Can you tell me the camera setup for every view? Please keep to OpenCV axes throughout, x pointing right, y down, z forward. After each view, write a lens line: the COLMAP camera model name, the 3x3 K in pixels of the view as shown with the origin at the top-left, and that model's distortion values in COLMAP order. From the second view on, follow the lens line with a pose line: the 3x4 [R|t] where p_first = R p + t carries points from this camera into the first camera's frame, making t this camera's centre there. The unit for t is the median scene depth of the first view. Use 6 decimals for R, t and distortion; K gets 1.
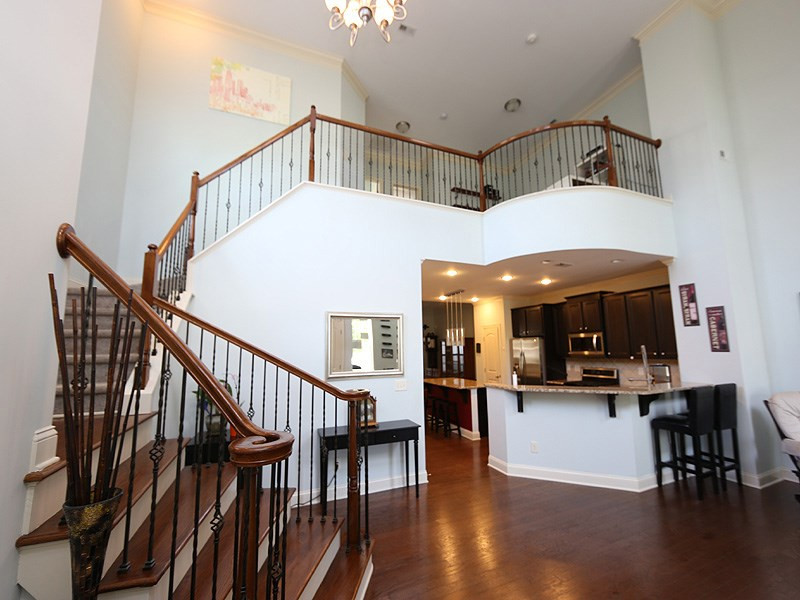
lens RADIAL K [[314.6, 0, 401.5], [0, 314.6, 315.6], [0, 0, 1]] dist [-0.006862, 0.000704]
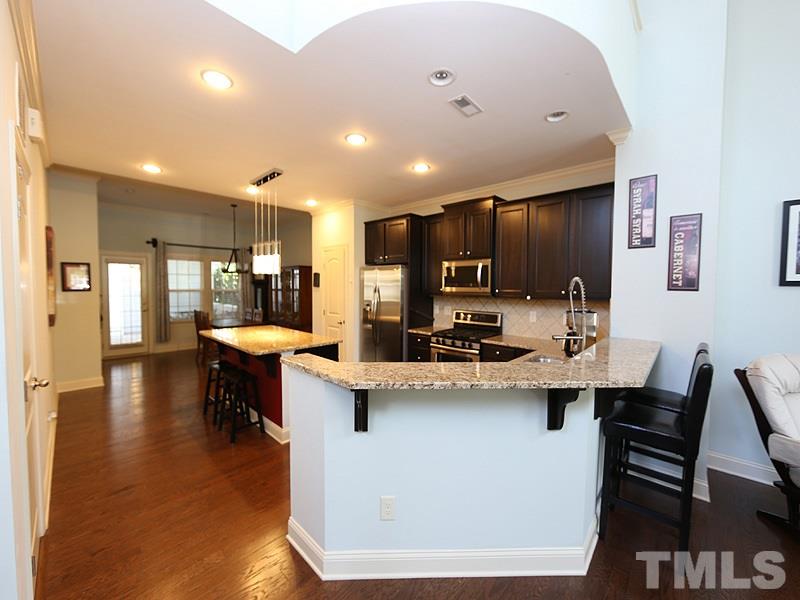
lens RADIAL K [[314.6, 0, 399.8], [0, 314.6, 295.8], [0, 0, 1]] dist [-0.006862, 0.000704]
pose [[0.907522, 0.009494, 0.419897, 0.183435], [-0.068225, 0.989799, 0.125074, 0.059524], [-0.414426, -0.142155, 0.898912, 0.466071]]
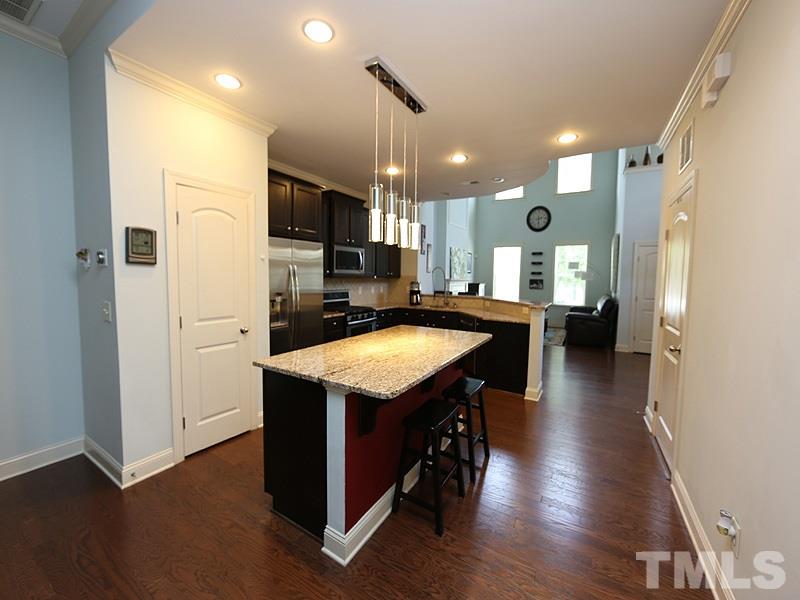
lens RADIAL K [[314.6, 0, 394.3], [0, 314.6, 286.5], [0, 0, 1]] dist [-0.006862, 0.000704]
pose [[-0.591948, -0.026001, 0.805557, -0.126562], [-0.097749, 0.994418, -0.039732, 0.184649], [-0.800027, -0.102262, -0.591185, 1.434215]]
